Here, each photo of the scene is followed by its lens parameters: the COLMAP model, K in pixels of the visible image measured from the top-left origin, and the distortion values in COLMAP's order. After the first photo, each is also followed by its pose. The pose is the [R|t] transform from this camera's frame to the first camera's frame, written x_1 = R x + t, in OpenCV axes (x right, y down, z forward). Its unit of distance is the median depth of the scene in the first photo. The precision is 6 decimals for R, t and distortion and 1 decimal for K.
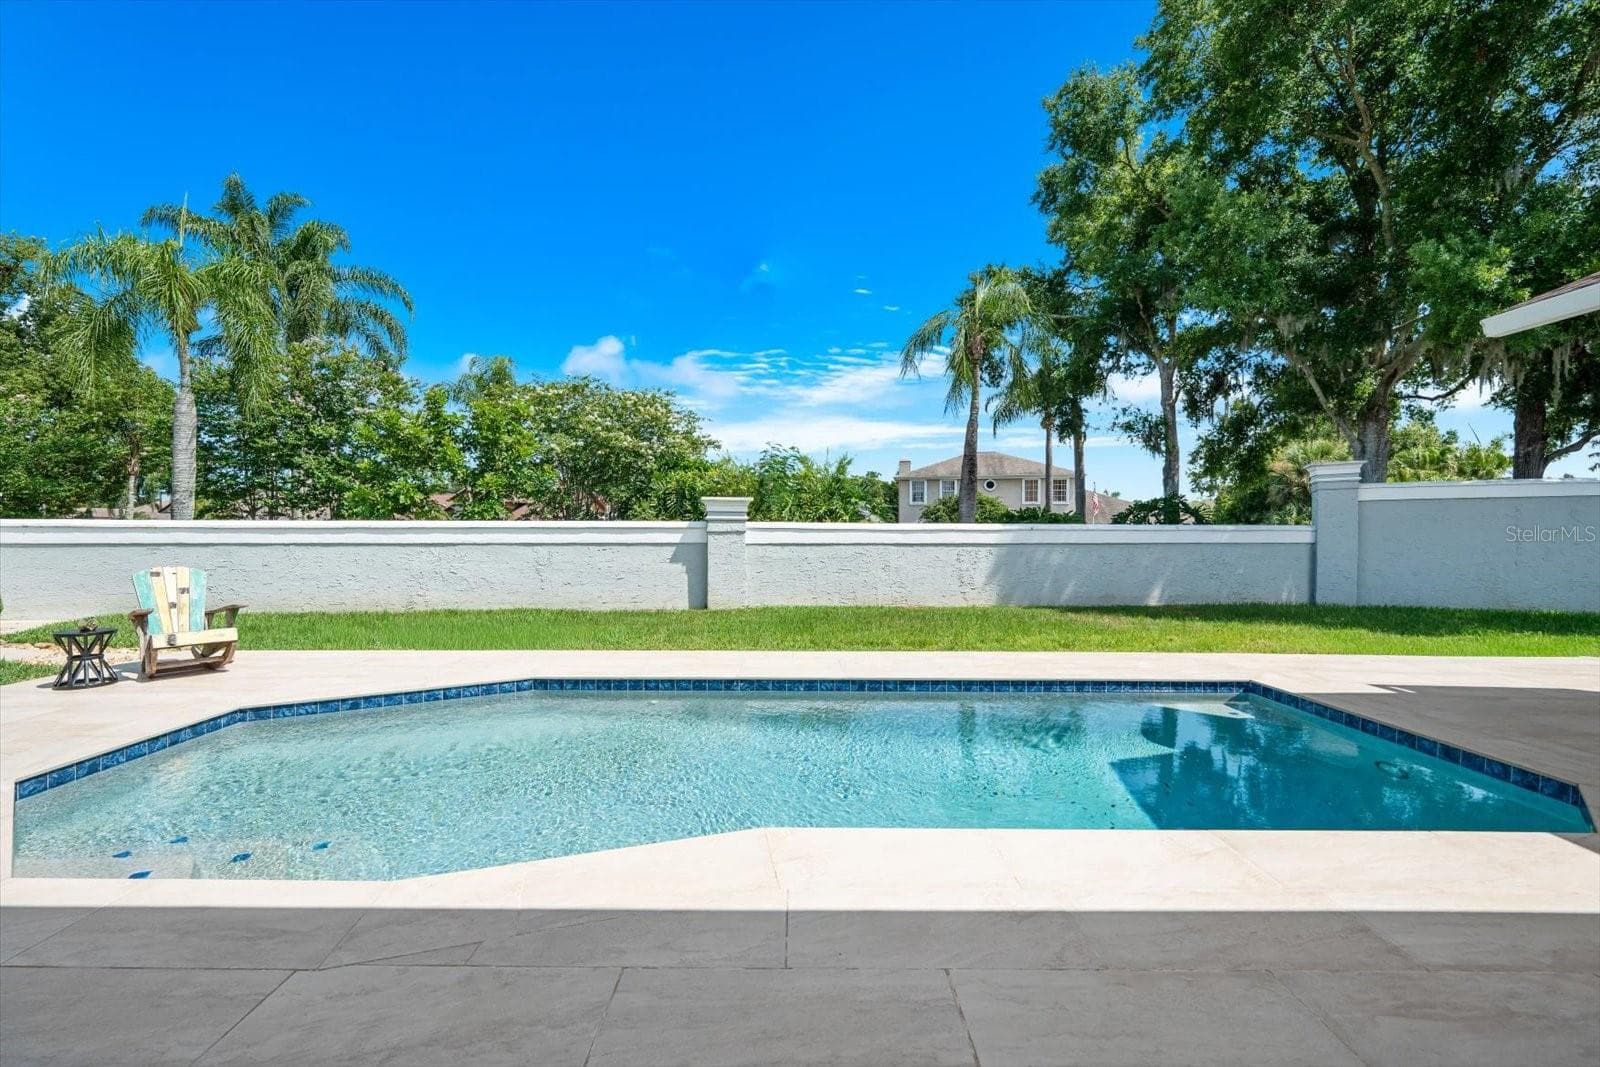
lens RADIAL K [[654.3, 0, 800.0], [0, 654.3, 533.5], [0, 0, 1]] dist [-0.000233, -0.000243]
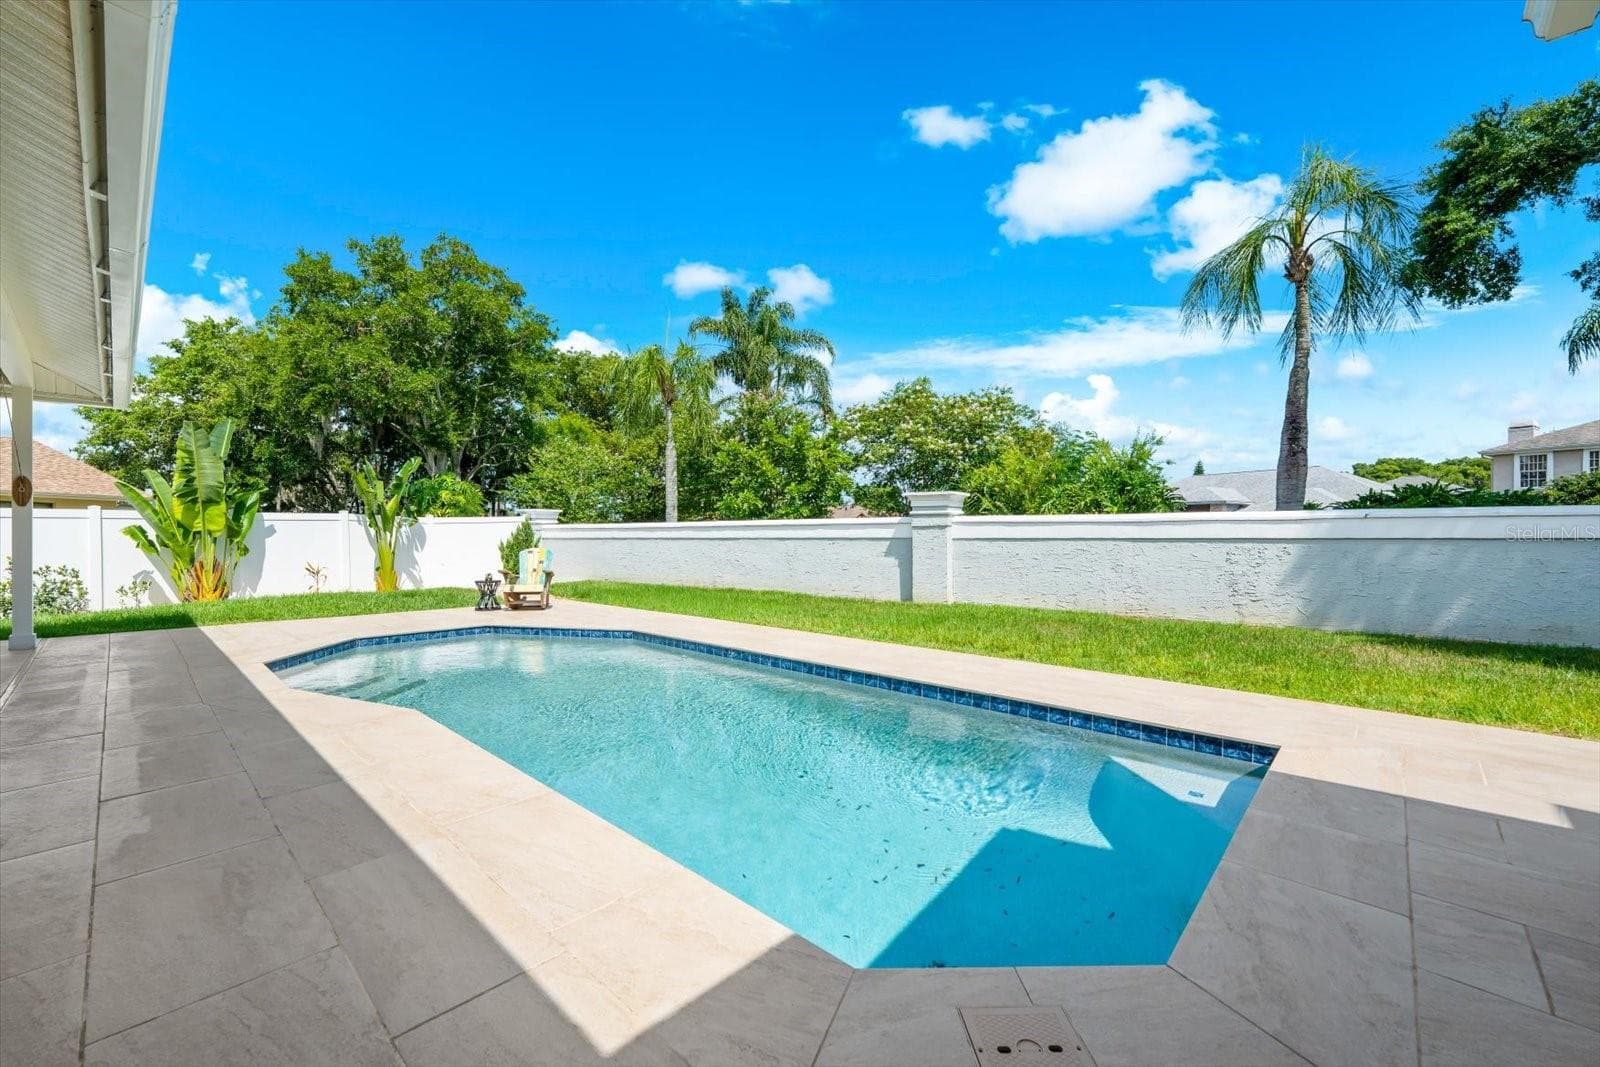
lens RADIAL K [[643.4, 0, 800.0], [0, 643.4, 533.5], [0, 0, 1]] dist [-0.001000, -0.000181]
pose [[0.729630, -0.007015, -0.683806, 0.420594], [0.001613, 0.999962, -0.008538, 0.016560], [0.683840, 0.005127, 0.729614, 0.140070]]
